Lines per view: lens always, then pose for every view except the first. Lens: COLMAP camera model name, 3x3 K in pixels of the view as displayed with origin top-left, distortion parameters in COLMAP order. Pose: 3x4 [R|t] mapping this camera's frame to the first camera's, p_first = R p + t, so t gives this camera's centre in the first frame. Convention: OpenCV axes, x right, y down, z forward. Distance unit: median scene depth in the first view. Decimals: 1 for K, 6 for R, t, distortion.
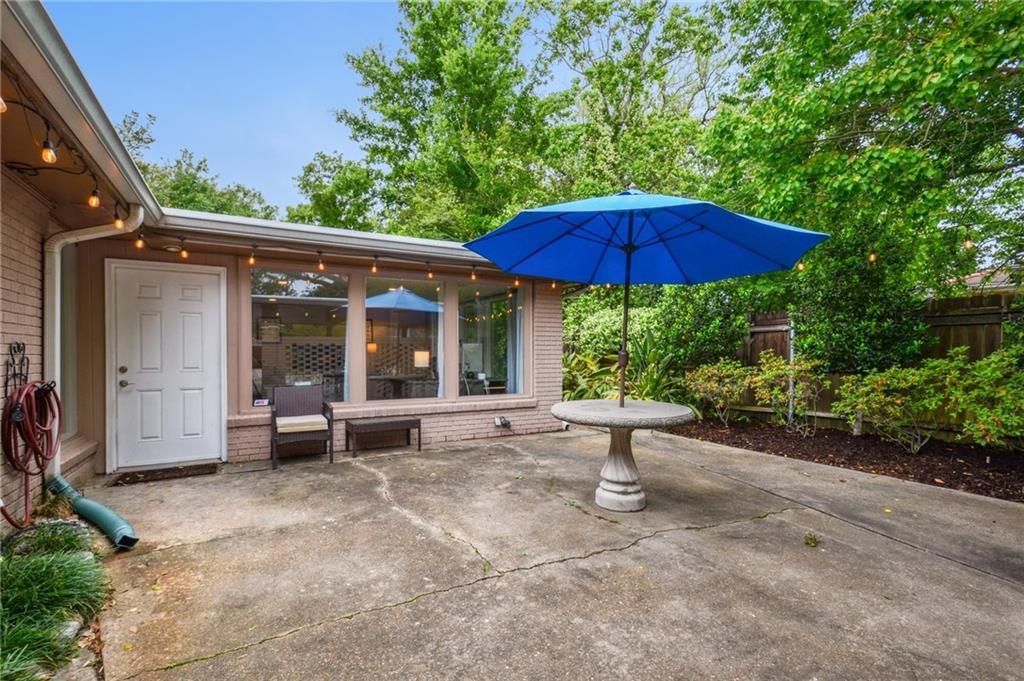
lens RADIAL K [[460.7, 0, 517.7], [0, 460.7, 348.8], [0, 0, 1]] dist [0.002005, -0.001050]
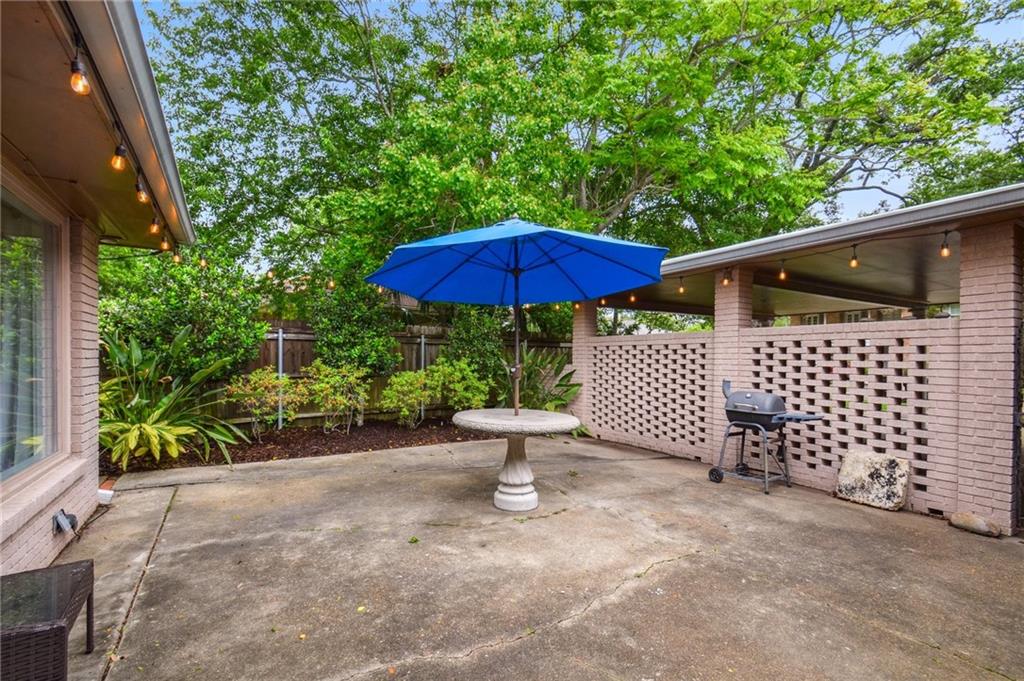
lens RADIAL K [[460.7, 0, 517.2], [0, 460.7, 348.5], [0, 0, 1]] dist [0.002005, -0.001050]
pose [[-0.023673, 0.017981, 0.999558, -0.819543], [-0.012794, 0.999751, -0.018287, 0.006156], [-0.999638, -0.013221, -0.023437, 1.031353]]
